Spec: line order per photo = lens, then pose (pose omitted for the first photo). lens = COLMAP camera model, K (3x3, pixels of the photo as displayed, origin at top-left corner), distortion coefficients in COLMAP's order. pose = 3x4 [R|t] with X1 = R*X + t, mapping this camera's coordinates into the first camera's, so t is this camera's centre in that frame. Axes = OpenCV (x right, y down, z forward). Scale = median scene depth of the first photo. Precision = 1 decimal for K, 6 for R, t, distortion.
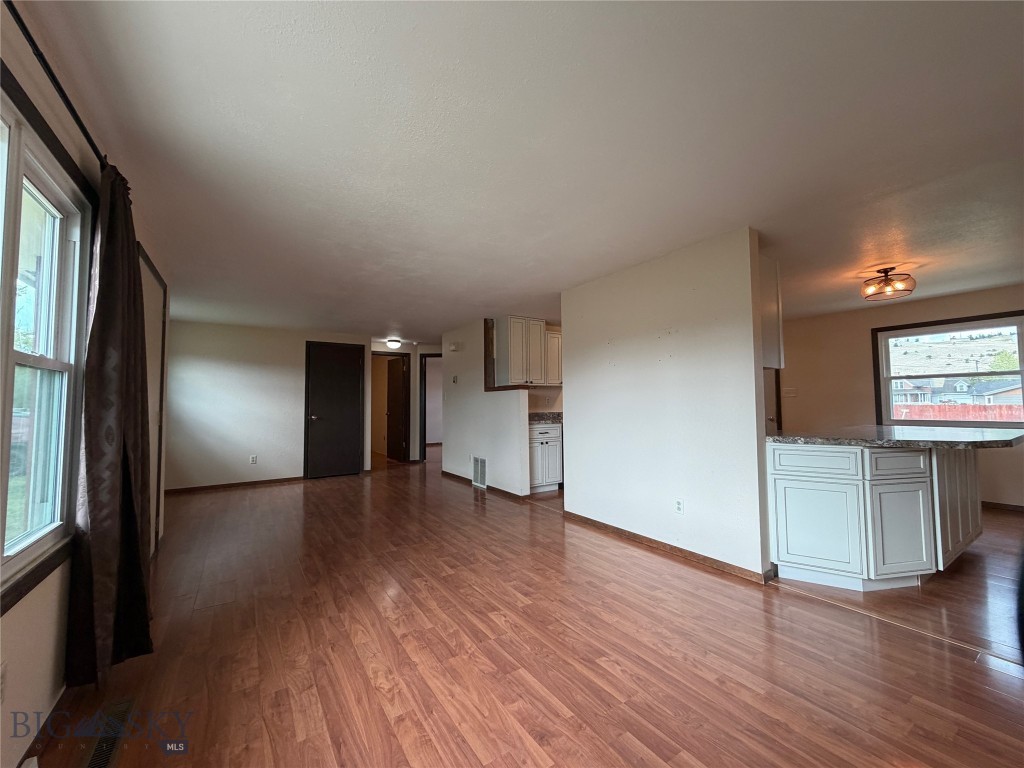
lens RADIAL K [[408.2, 0, 509.6], [0, 408.2, 384.1], [0, 0, 1]] dist [-0.000058, 0.000121]
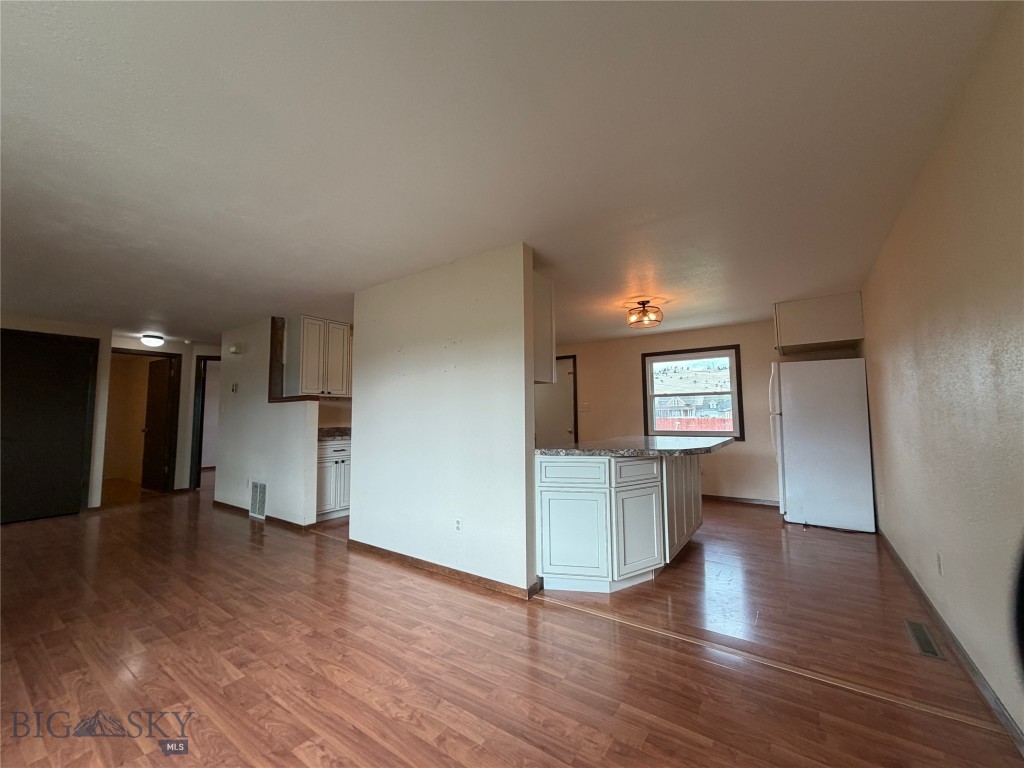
lens RADIAL K [[408.2, 0, 510.6], [0, 408.2, 382.7], [0, 0, 1]] dist [-0.000058, 0.000121]
pose [[0.931266, 0.030724, 0.363043, 0.167060], [-0.017229, 0.999037, -0.040353, 0.004728], [-0.363934, 0.031324, 0.930898, 0.063514]]
